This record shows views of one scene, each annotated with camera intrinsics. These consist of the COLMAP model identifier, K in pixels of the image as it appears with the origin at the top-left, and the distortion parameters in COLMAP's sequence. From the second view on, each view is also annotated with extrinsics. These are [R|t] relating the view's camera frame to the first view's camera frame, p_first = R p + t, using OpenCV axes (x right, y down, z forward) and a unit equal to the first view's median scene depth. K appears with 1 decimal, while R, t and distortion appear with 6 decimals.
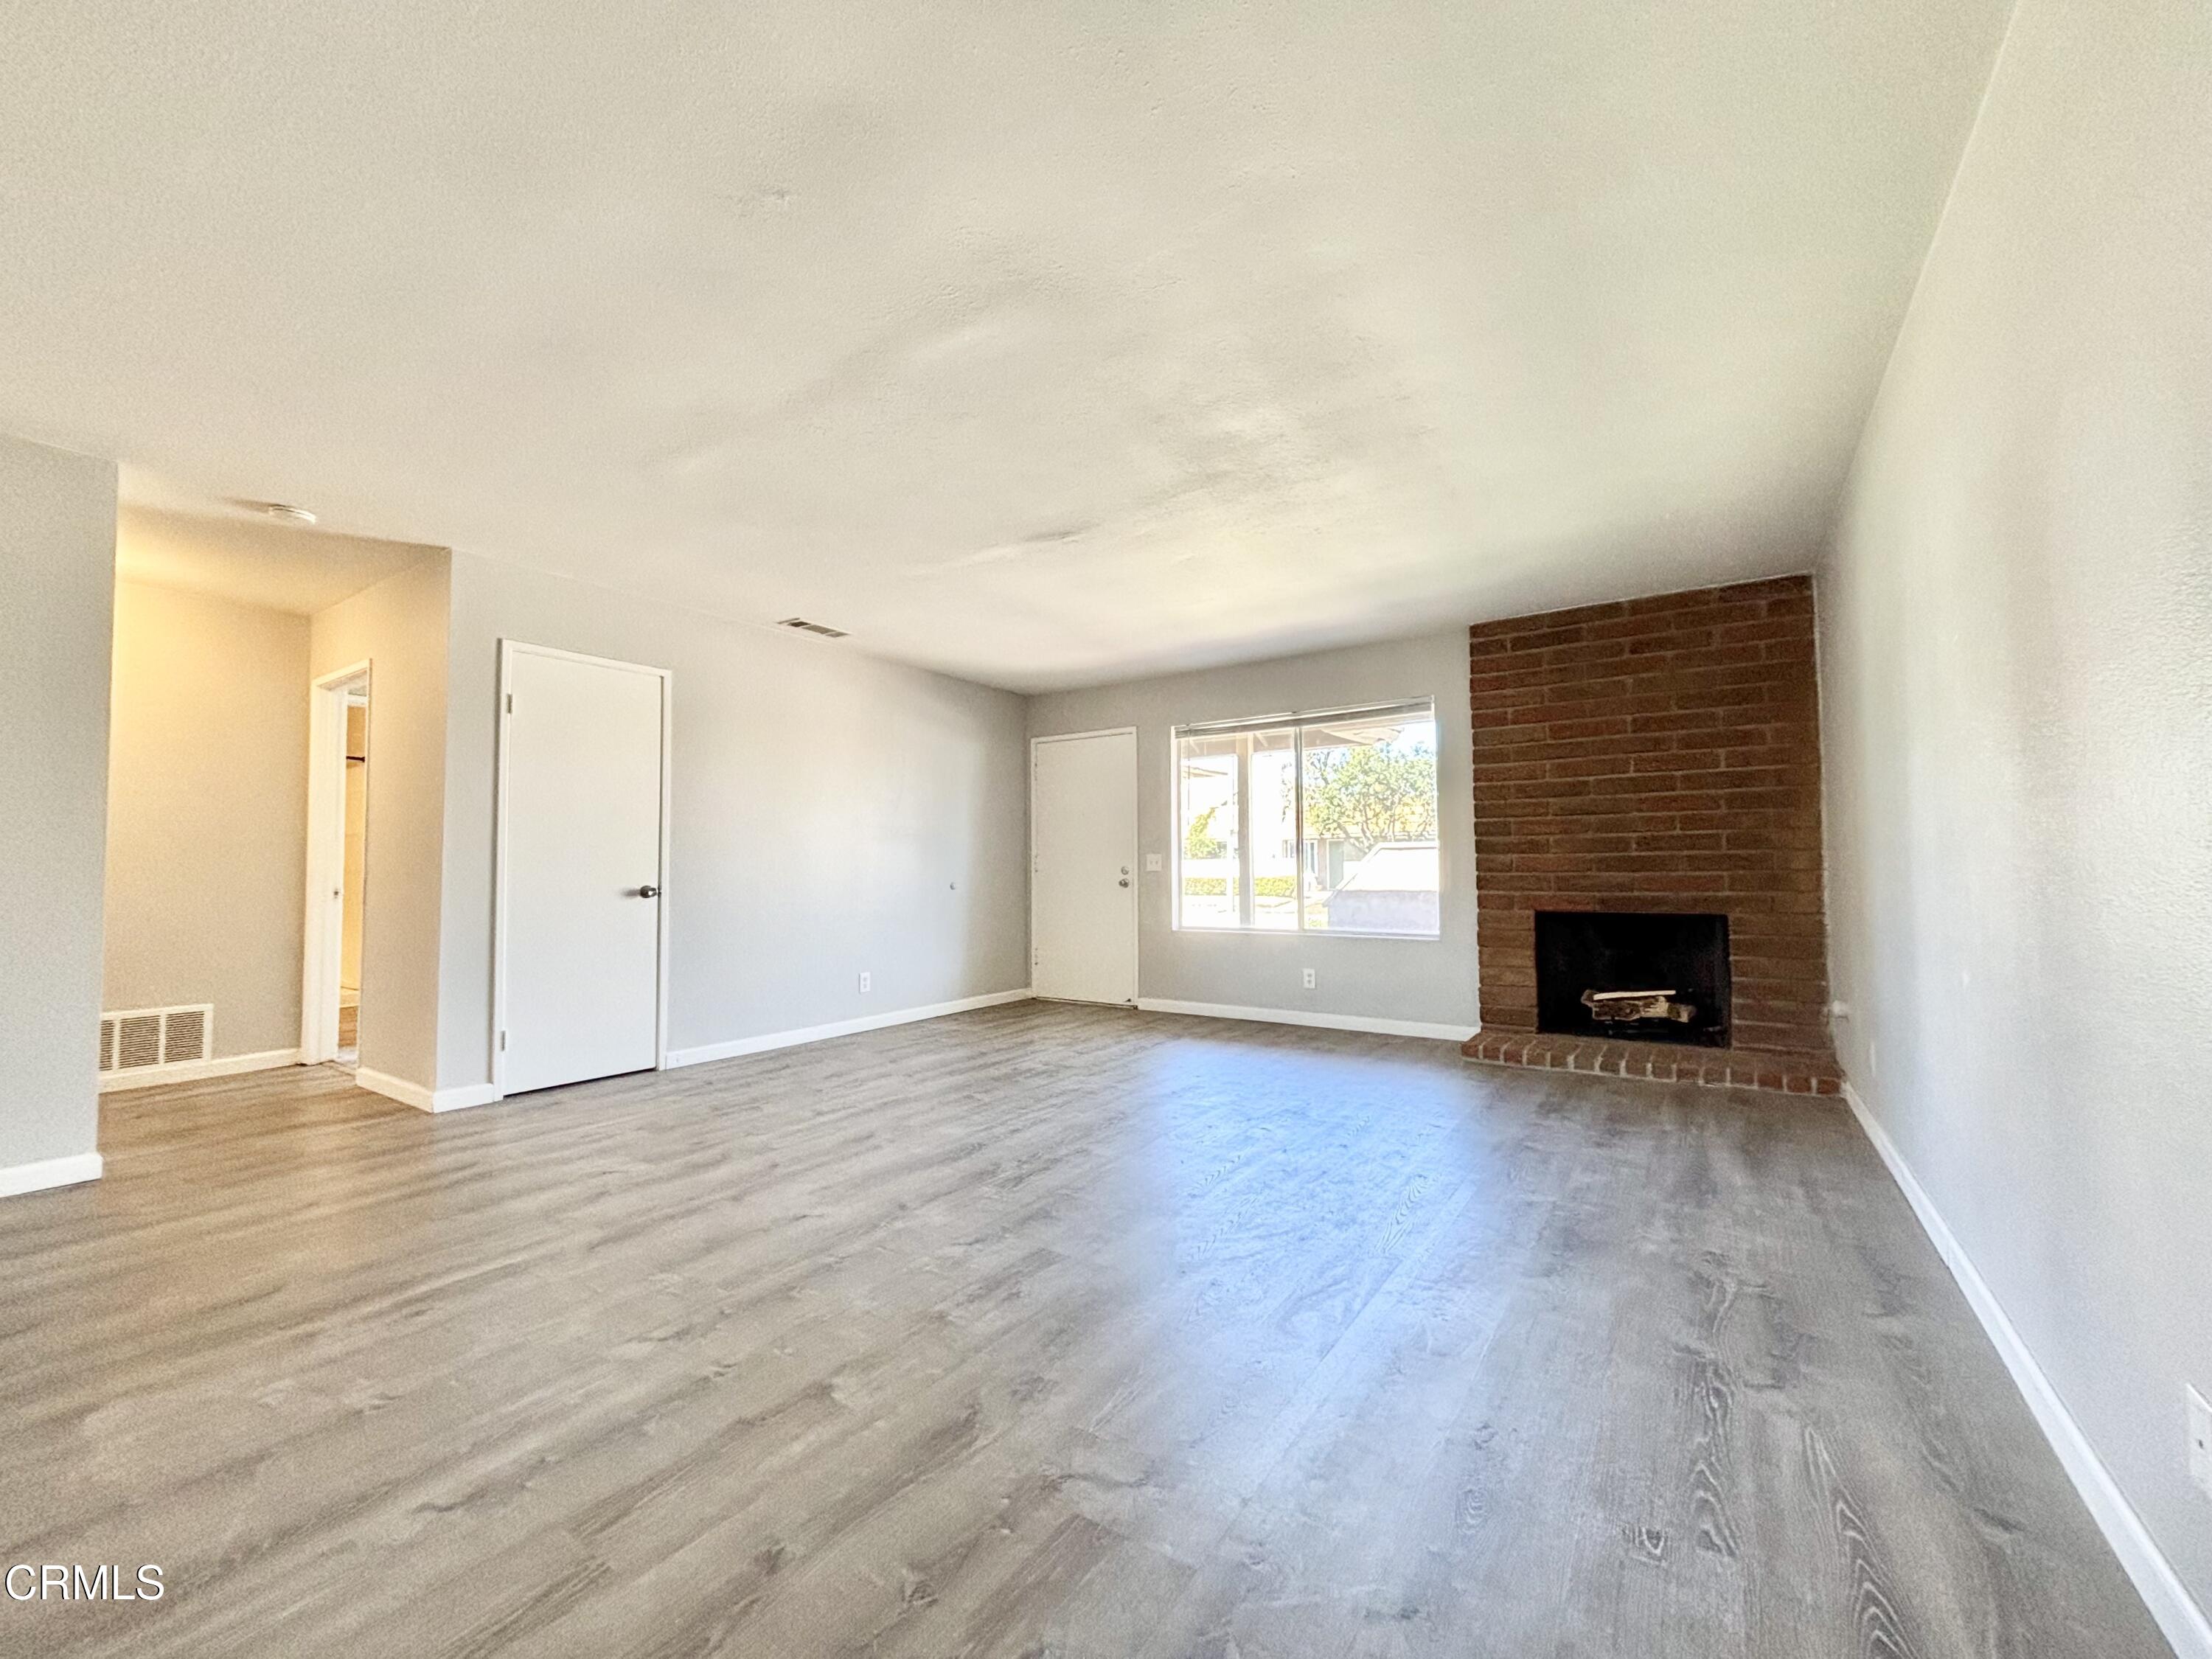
lens RADIAL K [[889.5, 0, 1106.7], [0, 889.5, 834.8], [0, 0, 1]] dist [0.017626, -0.006390]
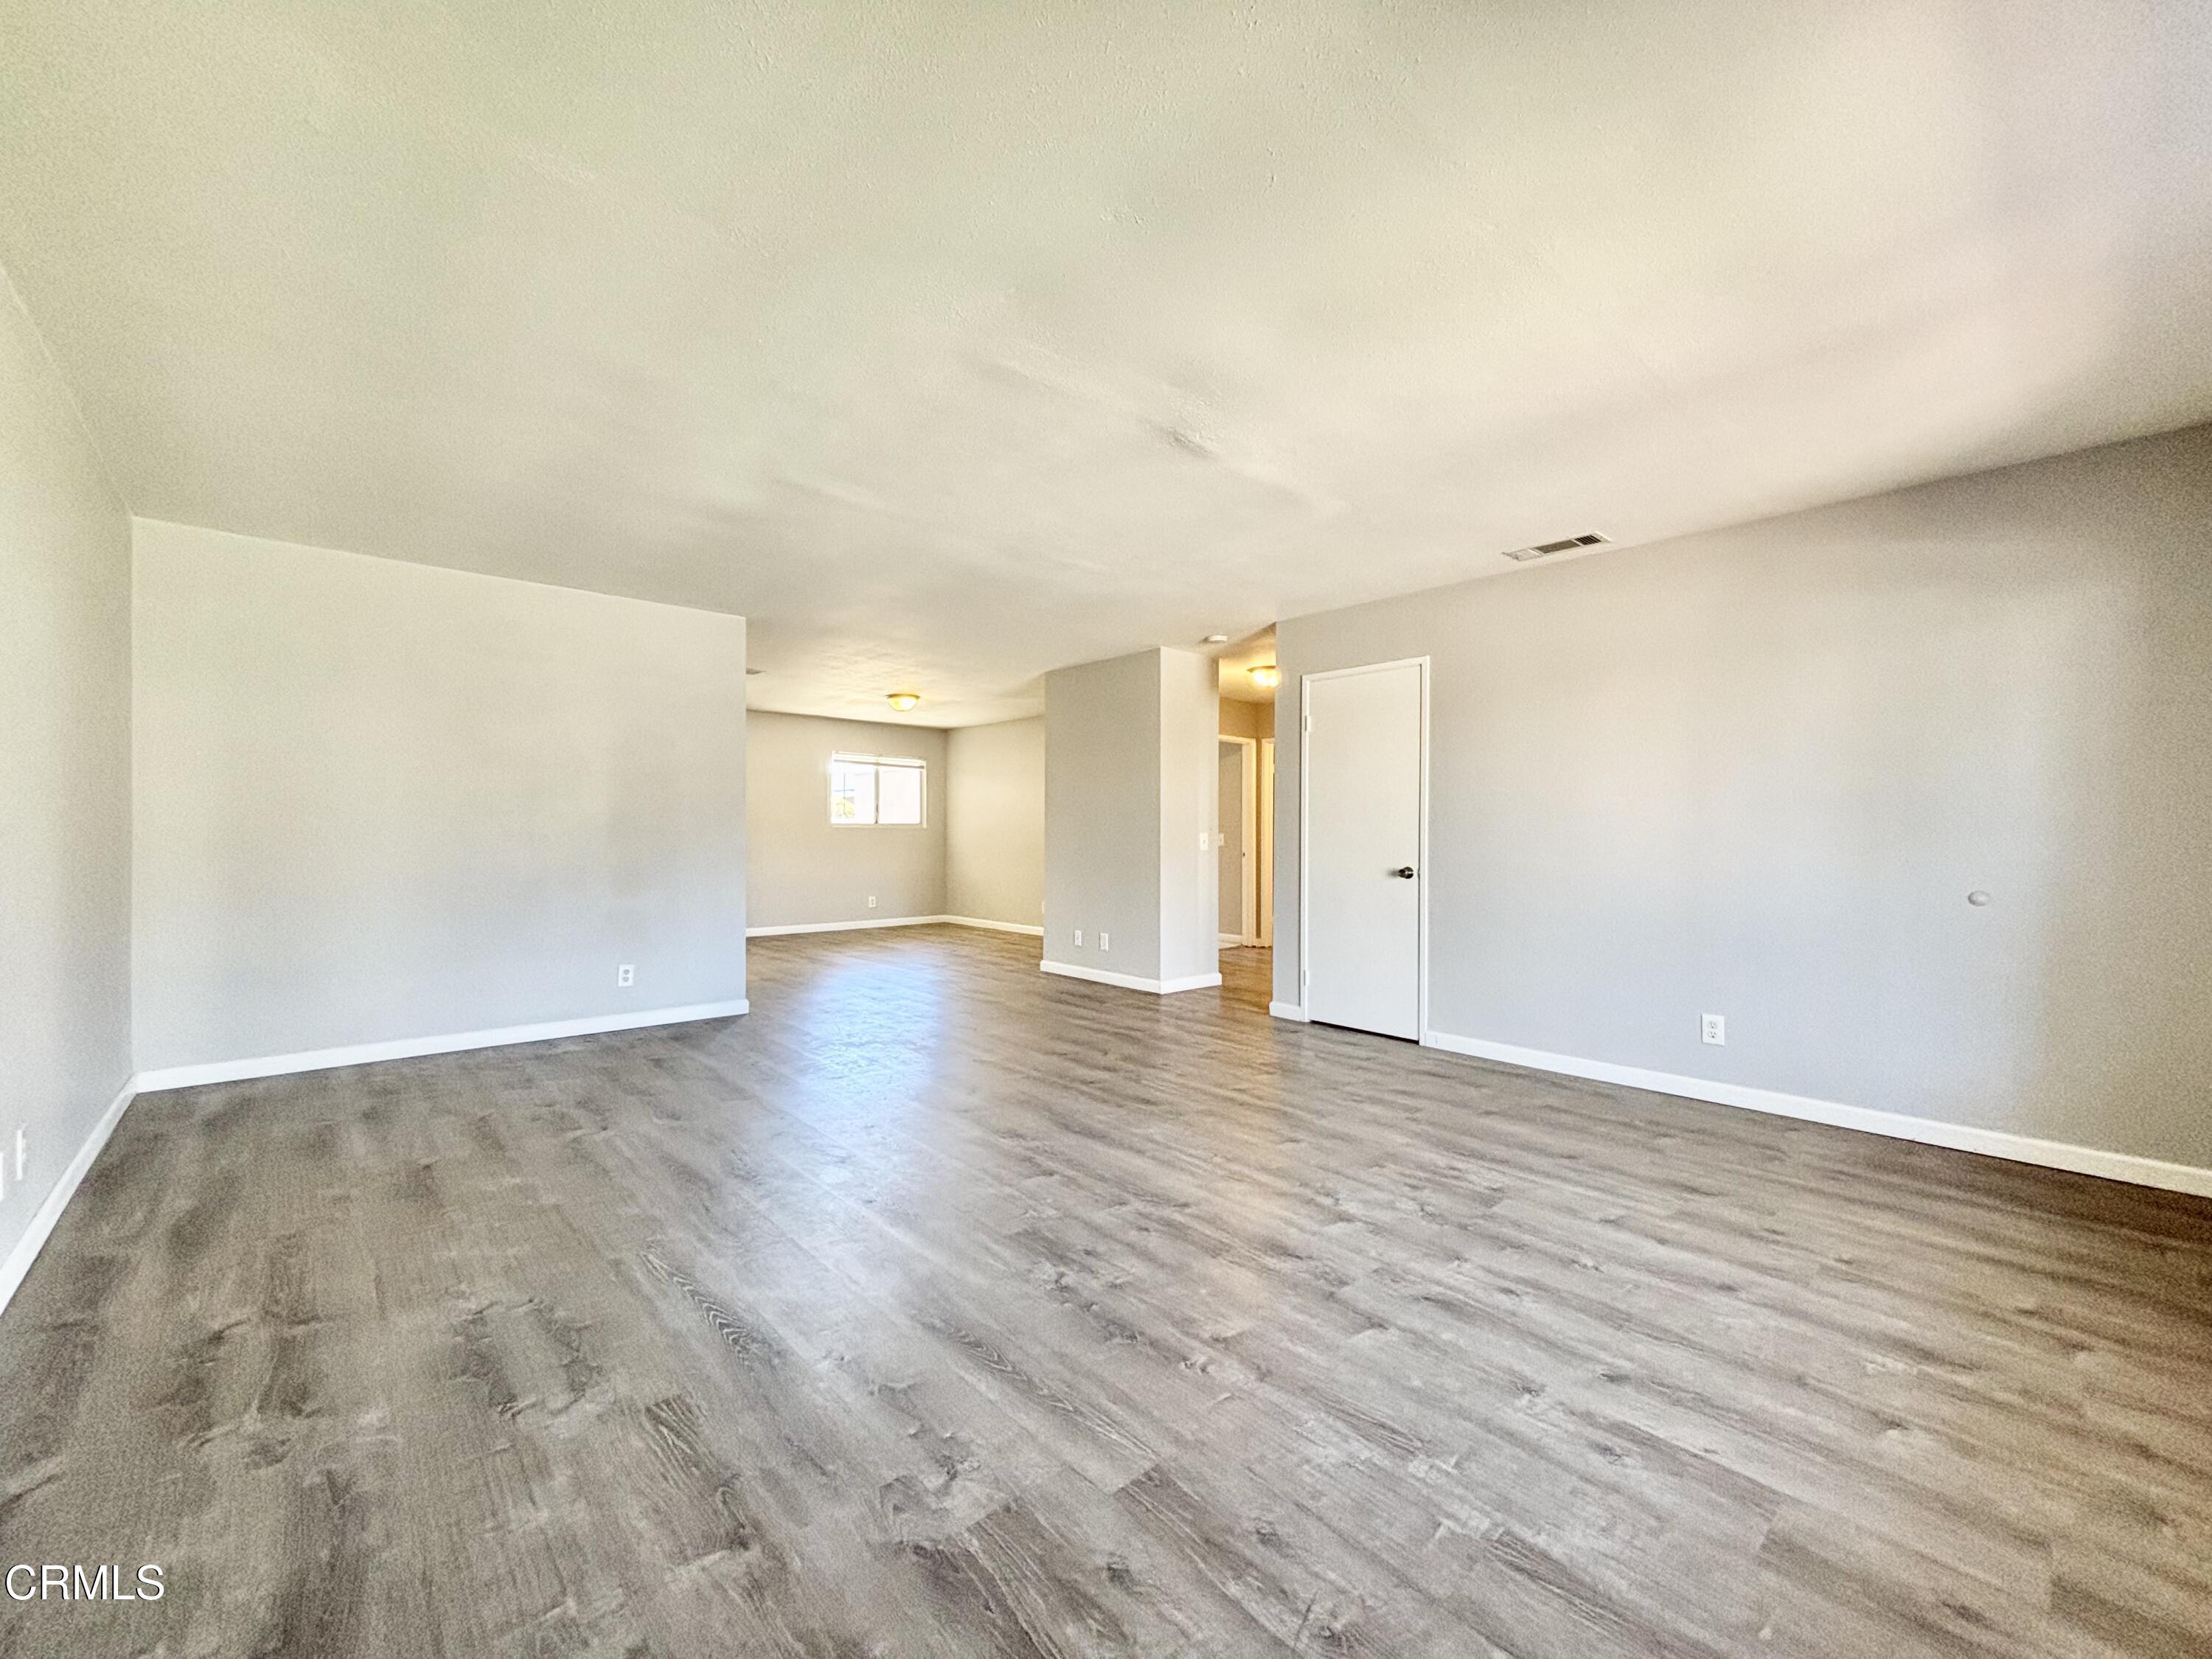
lens RADIAL K [[889.5, 0, 1106.7], [0, 889.5, 834.8], [0, 0, 1]] dist [0.017626, -0.006390]
pose [[-0.238935, 0.009618, -0.970988, 0.840957], [0.037616, 0.999292, 0.000641, 0.006329], [0.970307, -0.036372, -0.239127, 1.275217]]
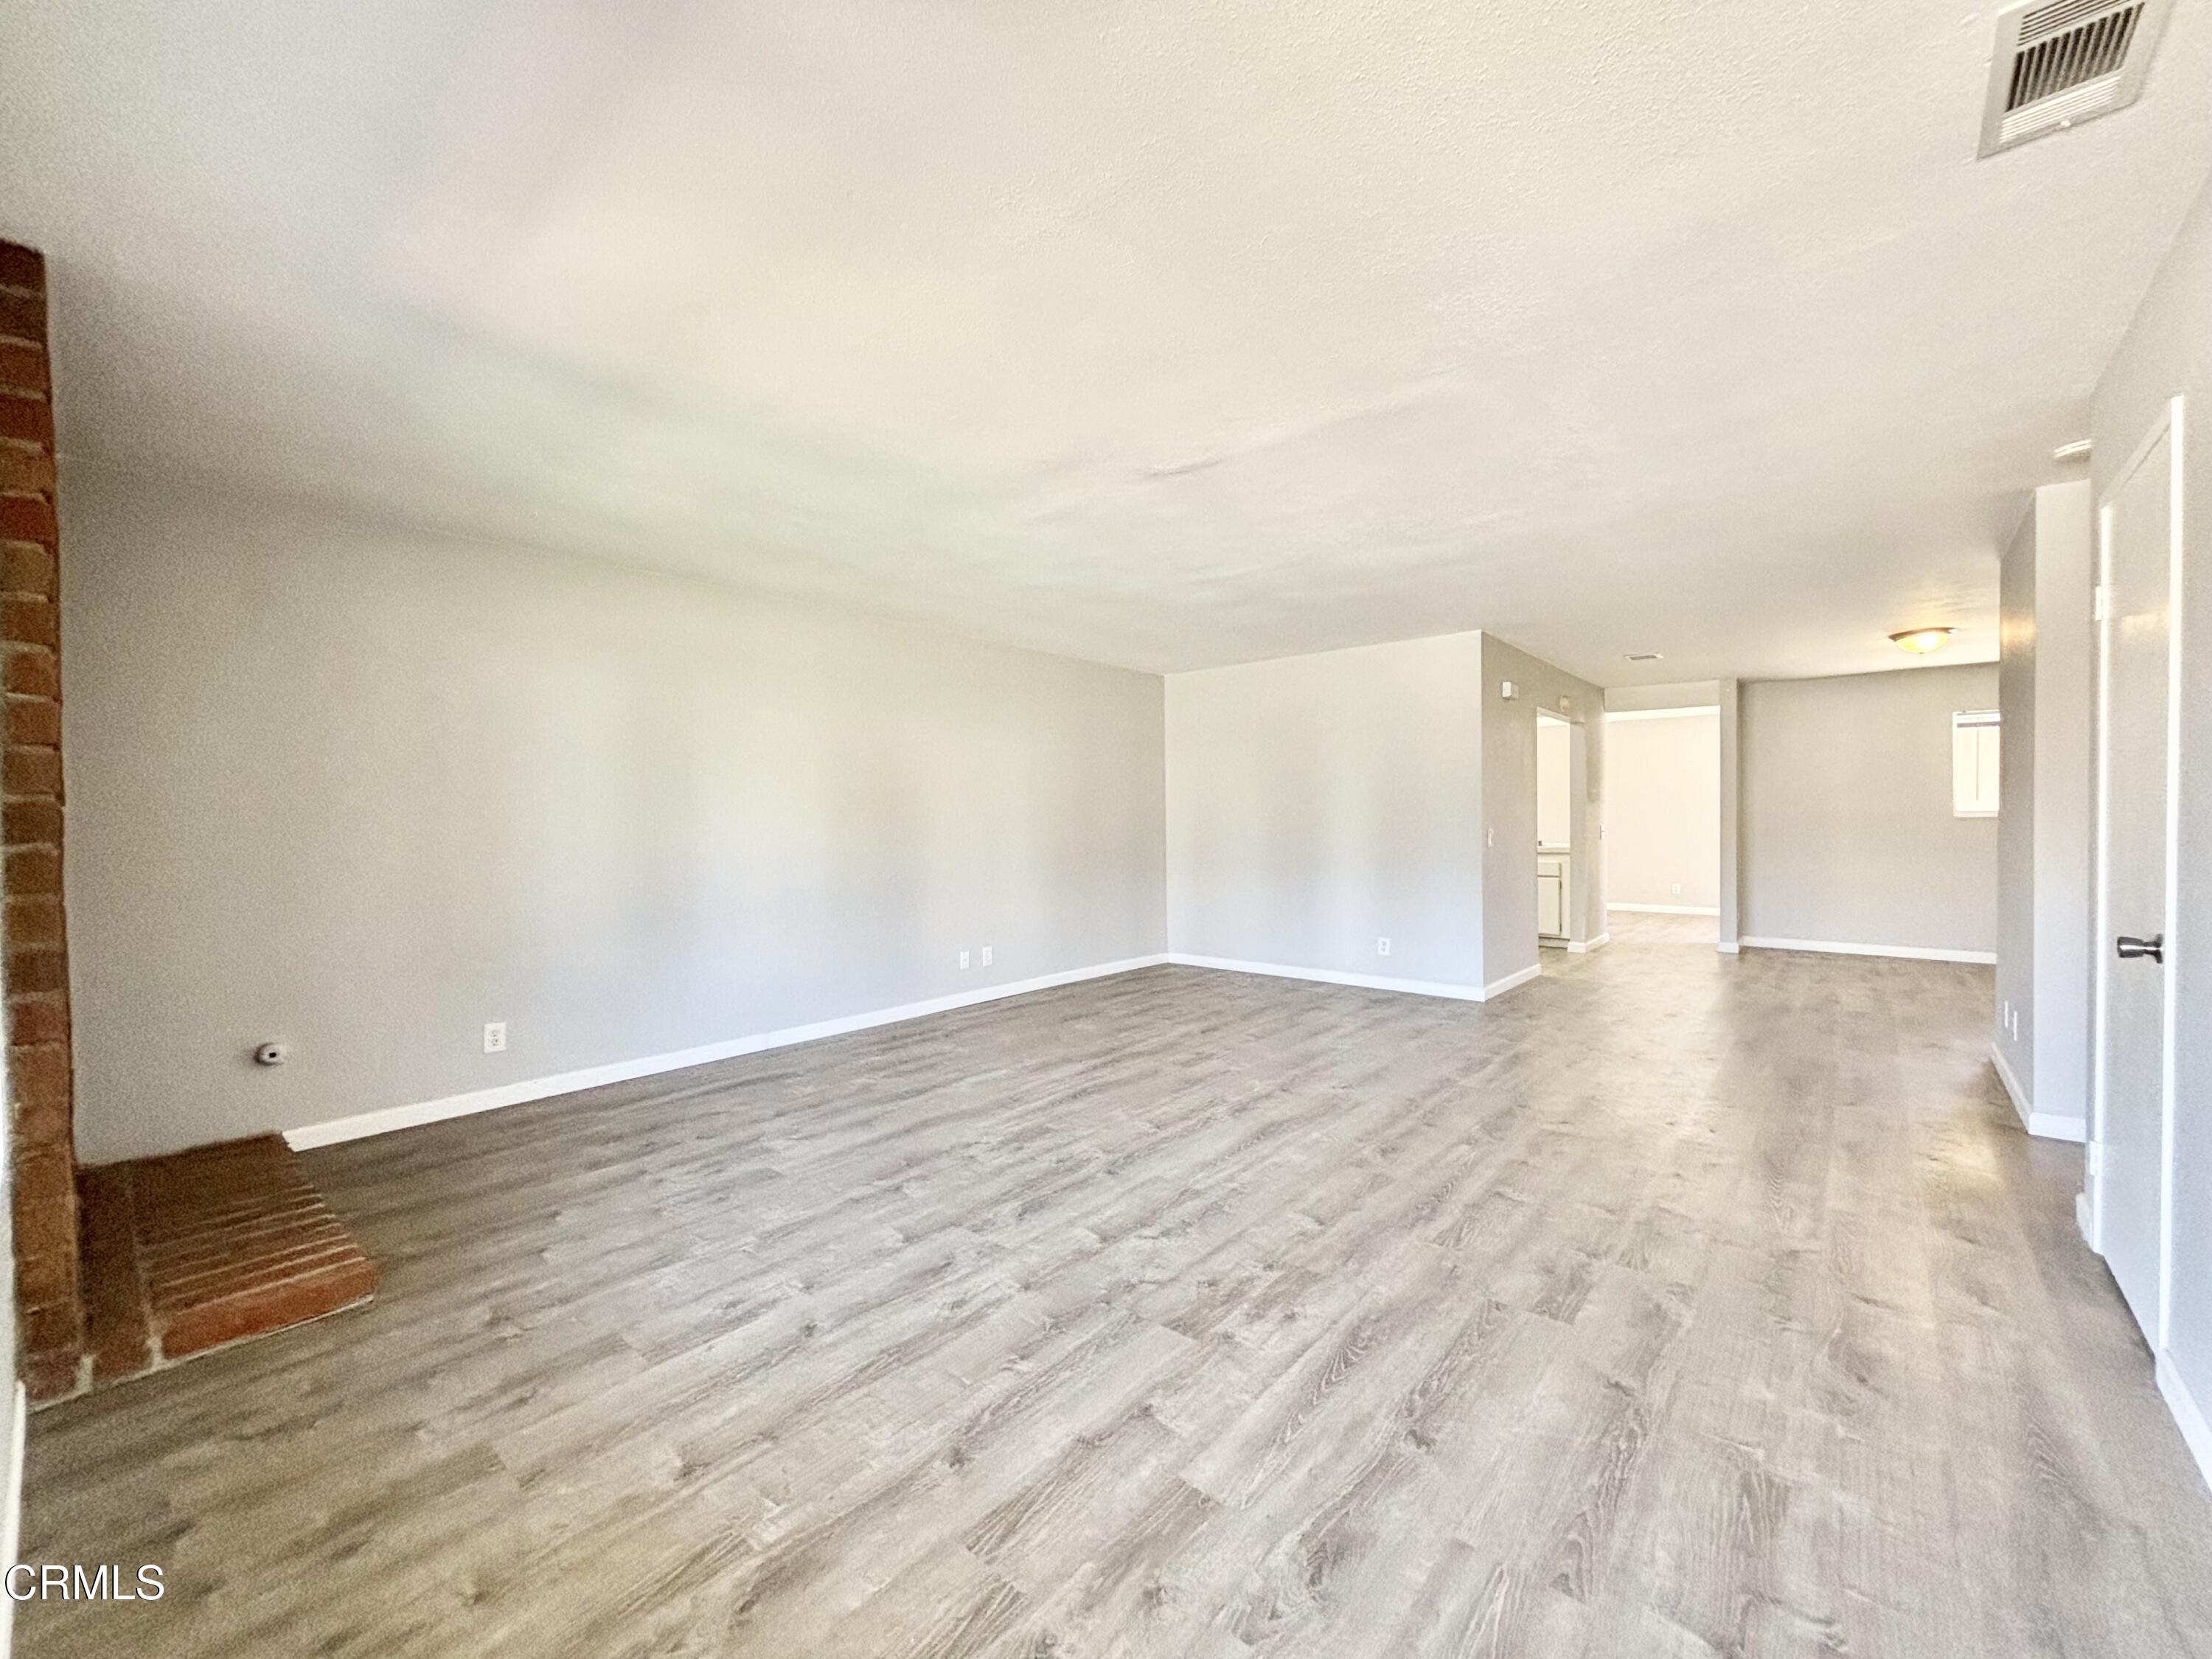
lens RADIAL K [[889.5, 0, 1106.7], [0, 889.5, 834.8], [0, 0, 1]] dist [0.017626, -0.006390]
pose [[-0.993809, 0.016306, 0.109901, -0.087510], [0.013509, 0.999567, -0.026149, 0.019738], [-0.110280, -0.024502, -0.993598, 2.087212]]
